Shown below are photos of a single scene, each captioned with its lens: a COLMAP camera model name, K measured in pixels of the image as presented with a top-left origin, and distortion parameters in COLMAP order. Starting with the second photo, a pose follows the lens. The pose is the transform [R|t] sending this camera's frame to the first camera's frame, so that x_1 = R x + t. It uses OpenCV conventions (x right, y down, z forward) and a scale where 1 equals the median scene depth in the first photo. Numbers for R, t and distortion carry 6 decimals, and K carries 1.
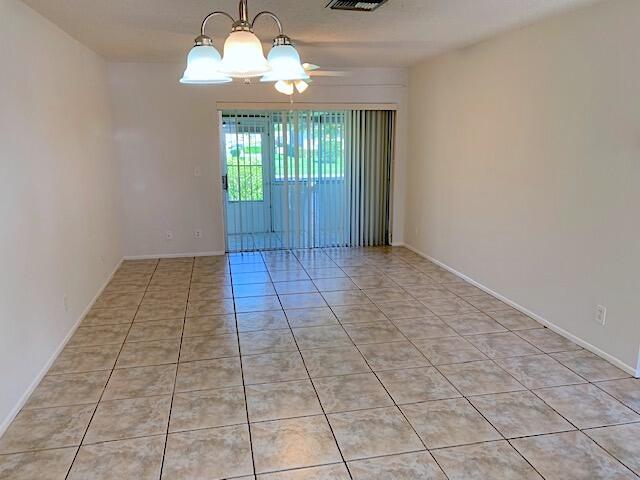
lens RADIAL K [[486.0, 0, 320.5], [0, 486.0, 243.6], [0, 0, 1]] dist [0.076003, -0.099300]
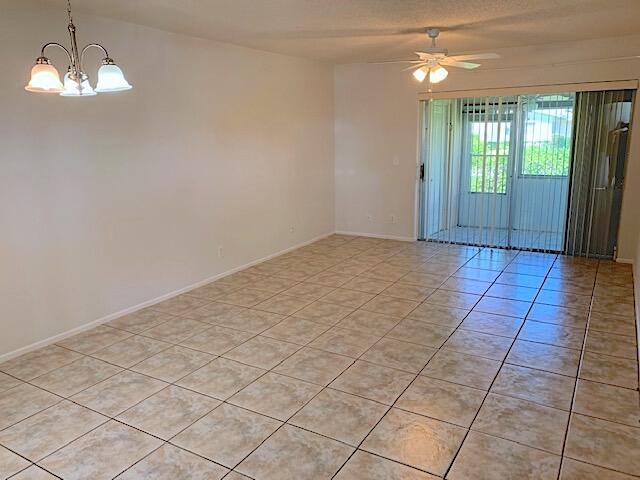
lens RADIAL K [[500.5, 0, 318.0], [0, 500.5, 221.8], [0, 0, 1]] dist [0.101757, -0.150048]
pose [[0.727782, 0.113336, -0.676379, 0.497836], [-0.132065, 0.990952, 0.023945, -0.022327], [0.672973, 0.071899, 0.736164, 0.112028]]
